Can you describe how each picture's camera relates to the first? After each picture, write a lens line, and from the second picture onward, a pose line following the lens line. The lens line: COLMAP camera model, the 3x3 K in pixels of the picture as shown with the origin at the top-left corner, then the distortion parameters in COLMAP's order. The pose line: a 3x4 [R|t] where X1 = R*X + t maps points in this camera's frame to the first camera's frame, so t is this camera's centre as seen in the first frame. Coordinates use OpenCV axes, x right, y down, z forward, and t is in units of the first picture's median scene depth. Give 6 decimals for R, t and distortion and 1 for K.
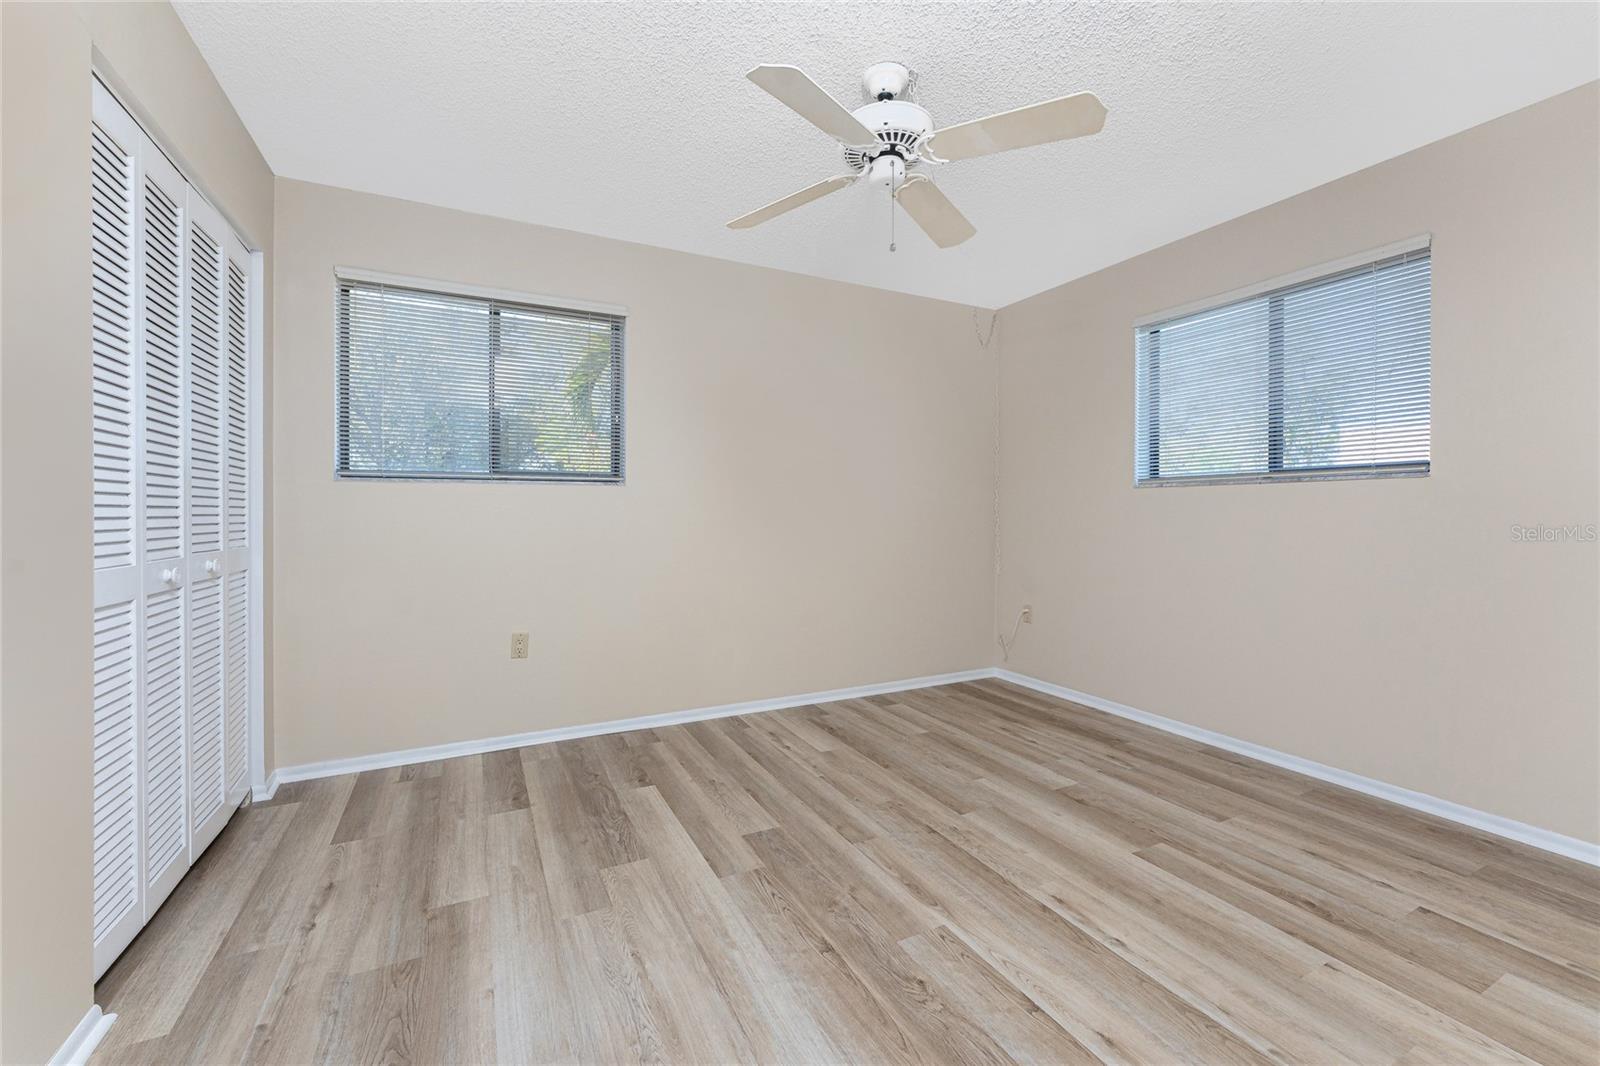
lens RADIAL K [[641.5, 0, 786.2], [0, 641.5, 522.7], [0, 0, 1]] dist [-0.000252, -0.000609]
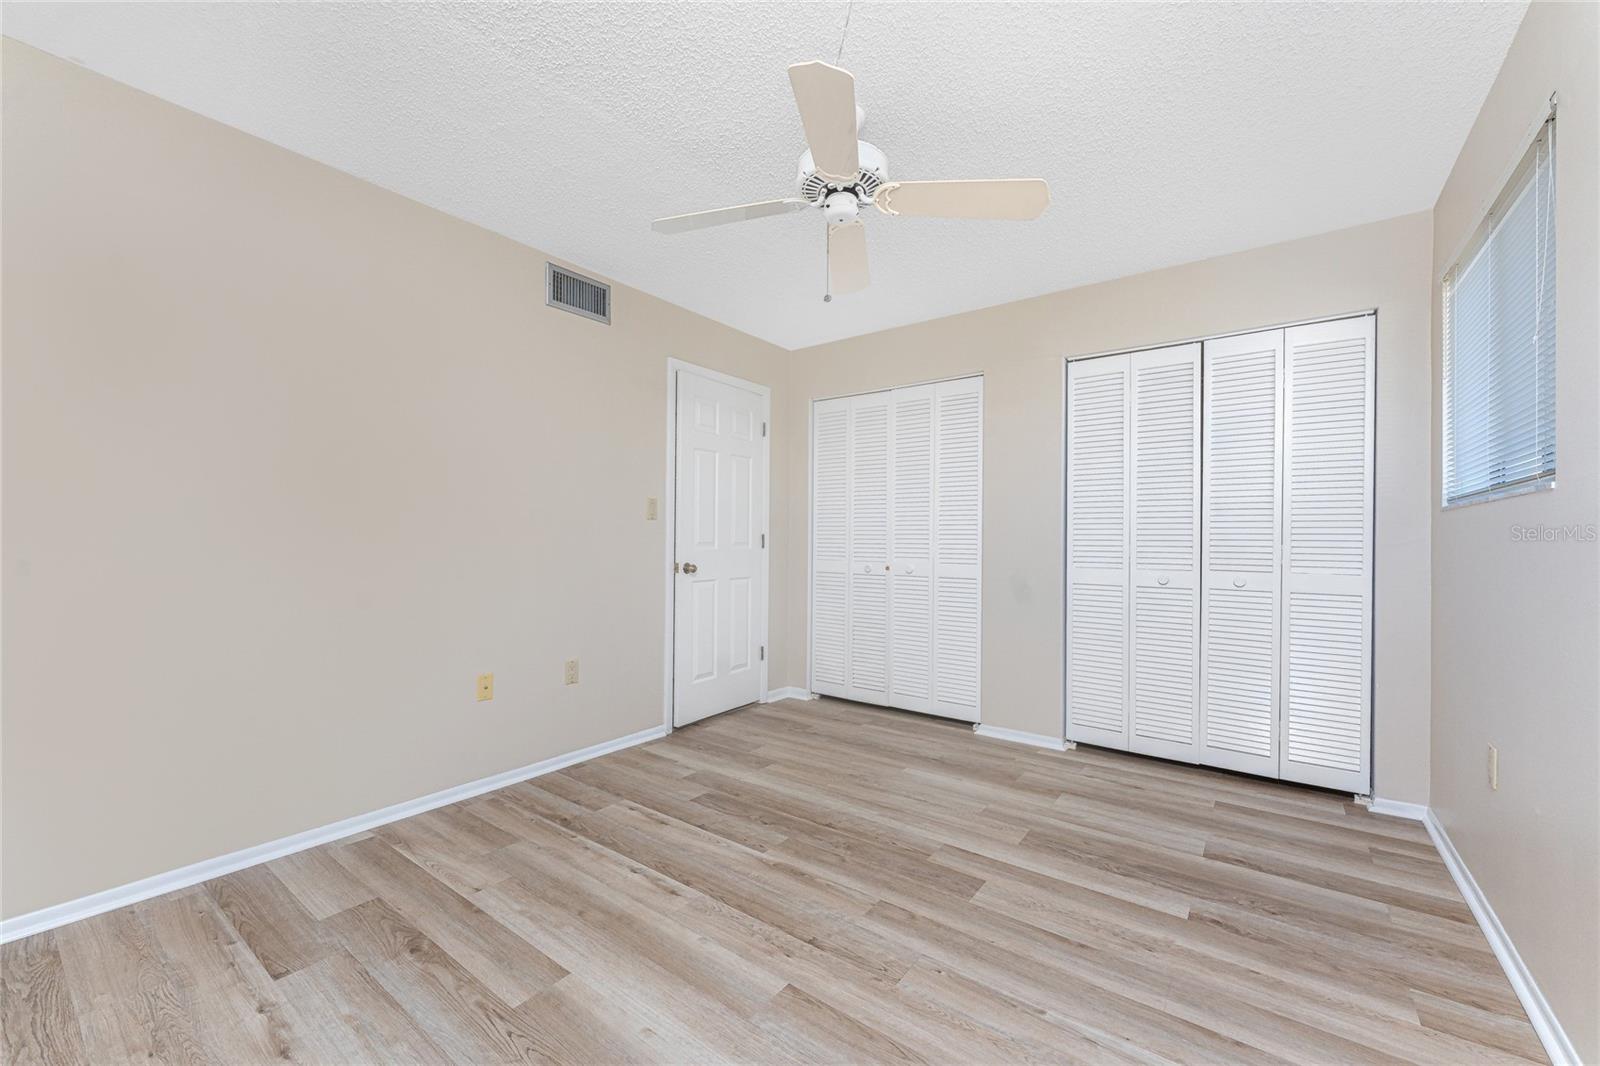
lens RADIAL K [[641.5, 0, 799.3], [0, 641.5, 533.4], [0, 0, 1]] dist [-0.000252, -0.000609]
pose [[-0.885274, -0.013467, -0.464874, 0.684422], [-0.016413, 0.999863, 0.002291, -0.026023], [0.464779, 0.009658, -0.885374, 1.875106]]
